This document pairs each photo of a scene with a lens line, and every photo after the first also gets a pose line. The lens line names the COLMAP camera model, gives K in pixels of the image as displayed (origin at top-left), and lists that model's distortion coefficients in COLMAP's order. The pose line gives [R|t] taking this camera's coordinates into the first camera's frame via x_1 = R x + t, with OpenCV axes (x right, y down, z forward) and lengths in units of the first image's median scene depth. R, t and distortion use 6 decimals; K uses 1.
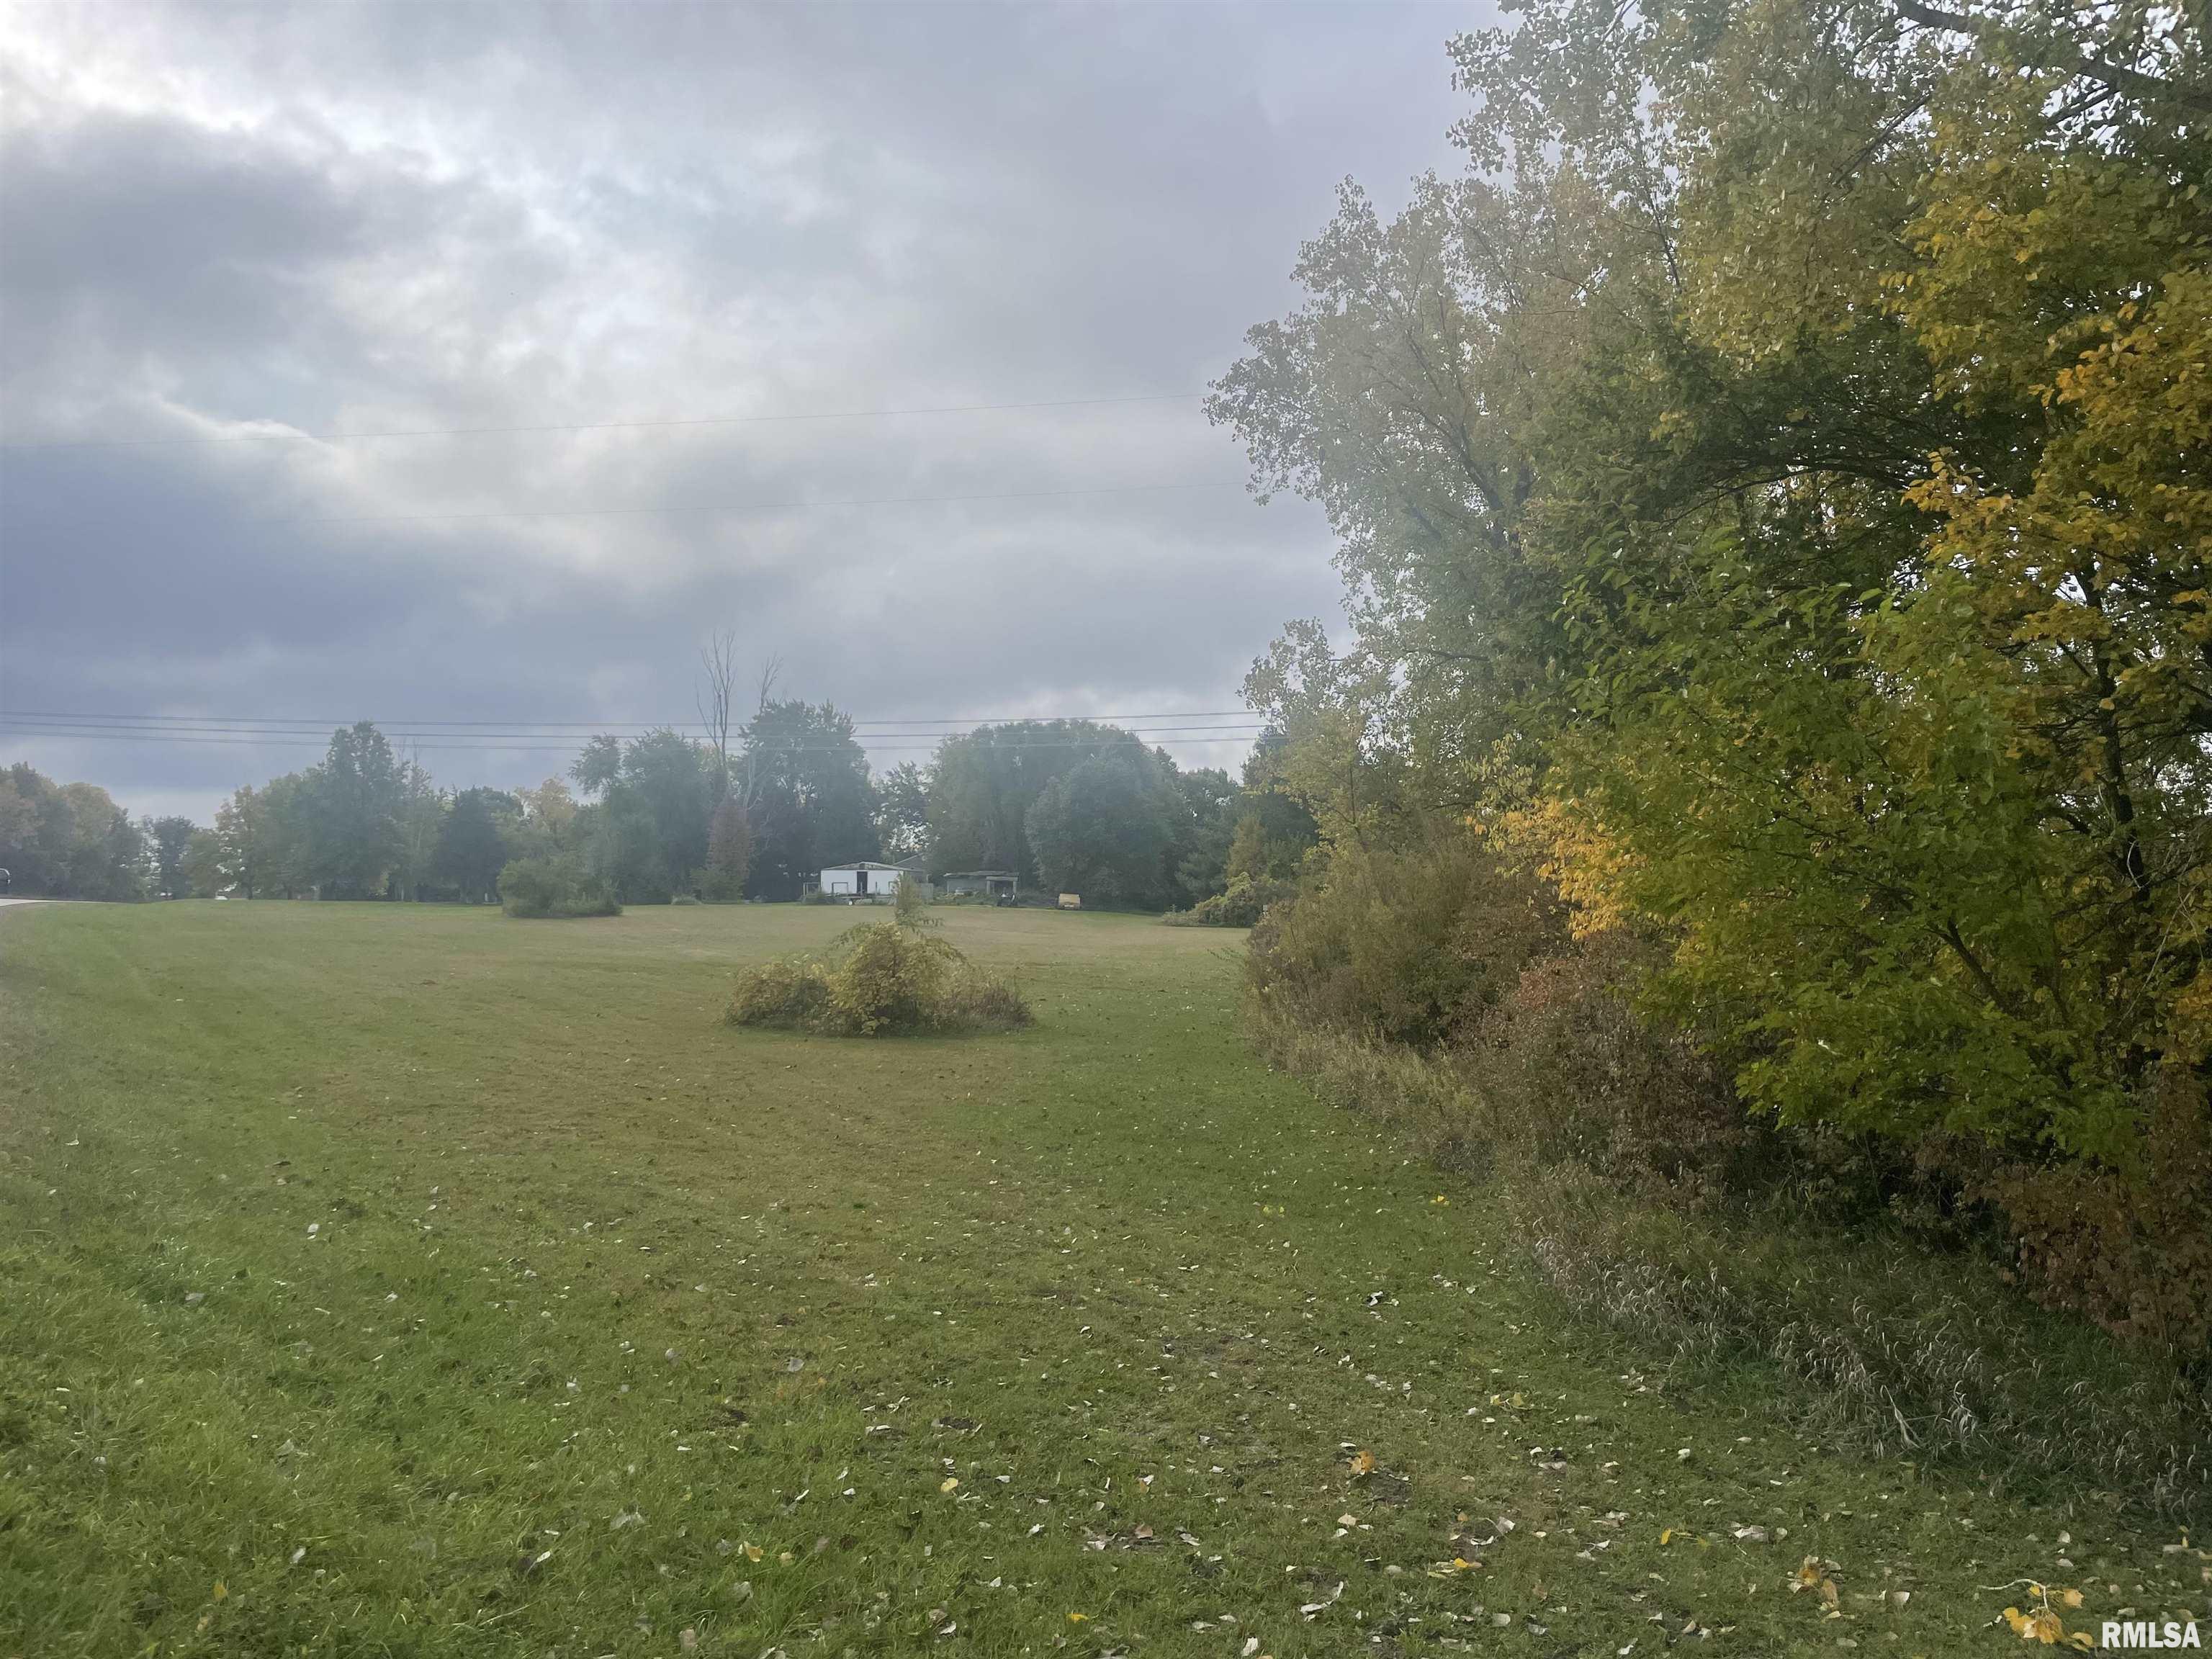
lens RADIAL K [[1686.7, 0, 1146.5], [0, 1686.7, 827.8], [0, 0, 1]] dist [0.003436, 0.000429]
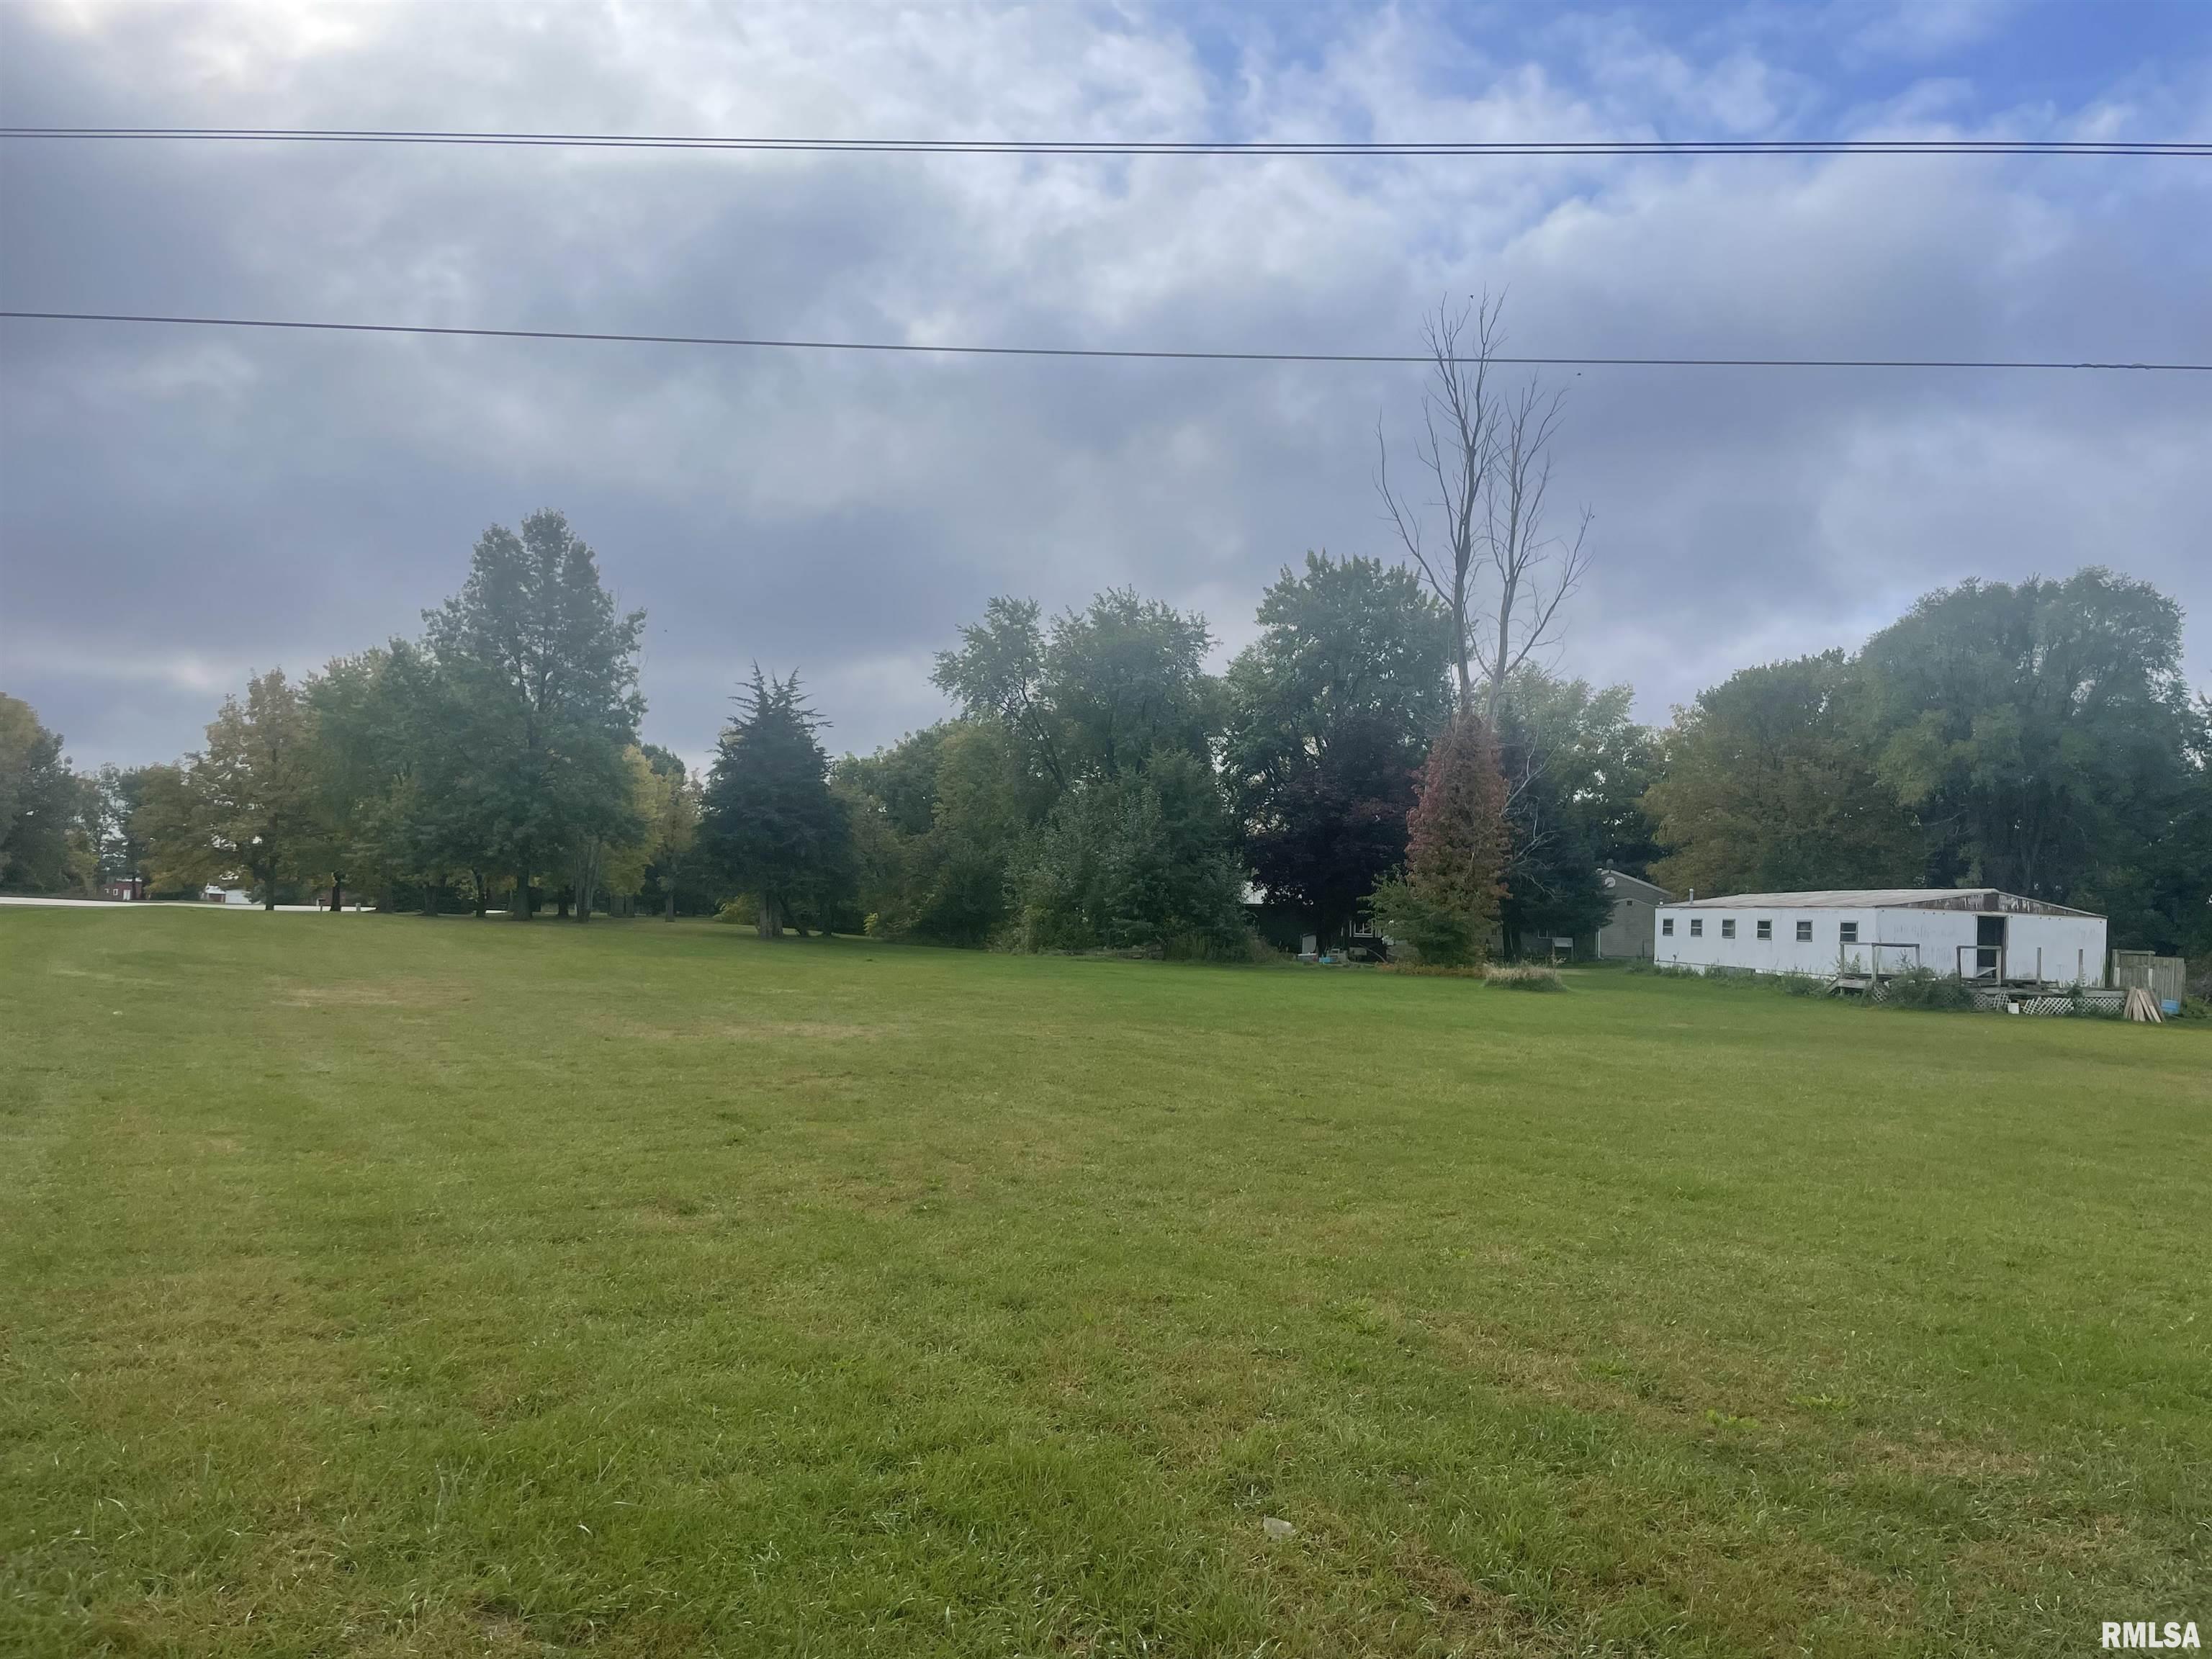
lens RADIAL K [[1642.9, 0, 1110.5], [0, 1642.9, 869.8], [0, 0, 1]] dist [0.006531, 0.001669]
pose [[0.998939, 0.045872, -0.004122, -0.306862], [-0.045834, 0.998910, 0.008784, 0.018510], [0.004521, -0.008585, 0.999953, 0.561946]]
